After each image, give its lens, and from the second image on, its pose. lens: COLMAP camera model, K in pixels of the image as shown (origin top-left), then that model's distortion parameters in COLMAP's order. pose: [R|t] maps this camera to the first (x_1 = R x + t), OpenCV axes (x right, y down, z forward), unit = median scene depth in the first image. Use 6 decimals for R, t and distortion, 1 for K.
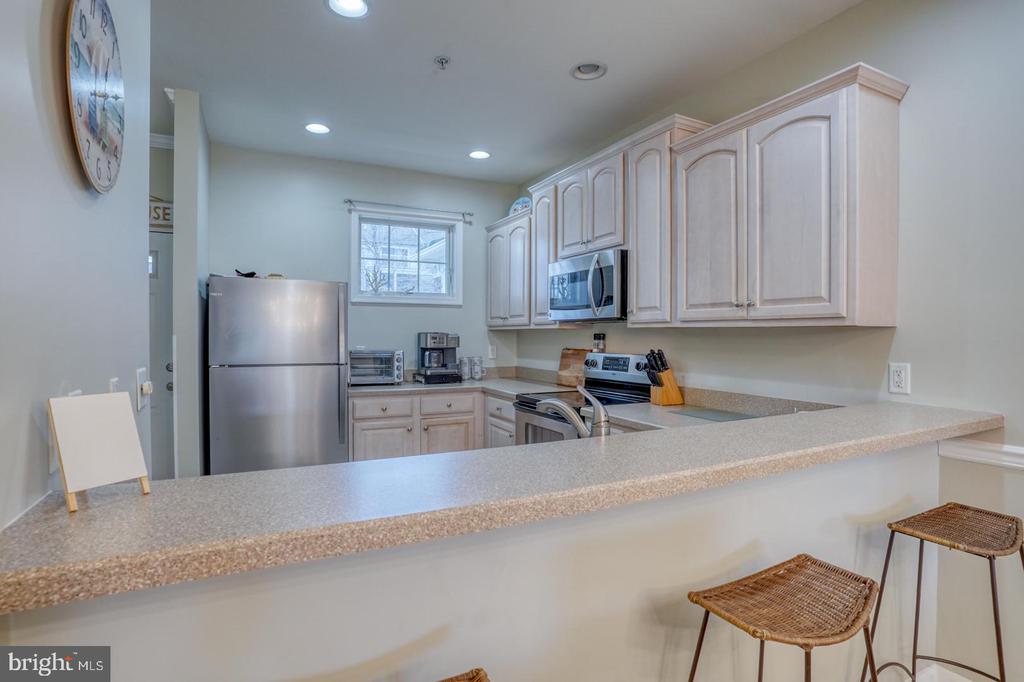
lens RADIAL K [[515.5, 0, 507.2], [0, 515.5, 334.8], [0, 0, 1]] dist [-0.039614, 0.005583]
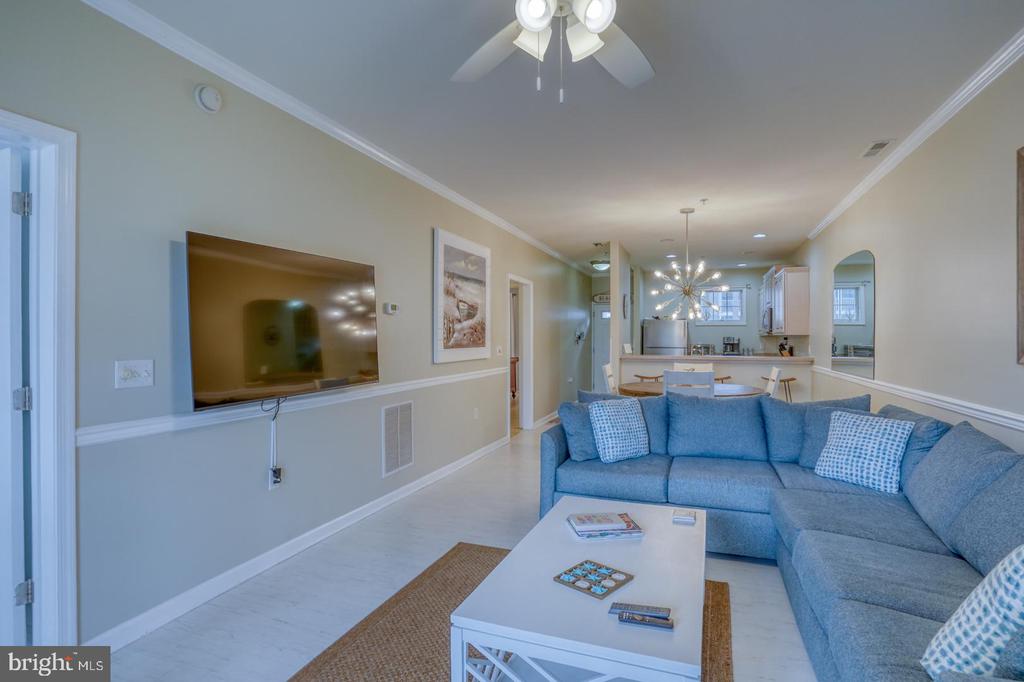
lens RADIAL K [[515.5, 0, 507.5], [0, 515.5, 336.7], [0, 0, 1]] dist [-0.039614, 0.005583]
pose [[0.682606, 0.012225, -0.730685, 0.884090], [-0.010388, 0.999921, 0.007025, -0.011976], [0.730713, 0.002795, 0.682679, -1.360973]]
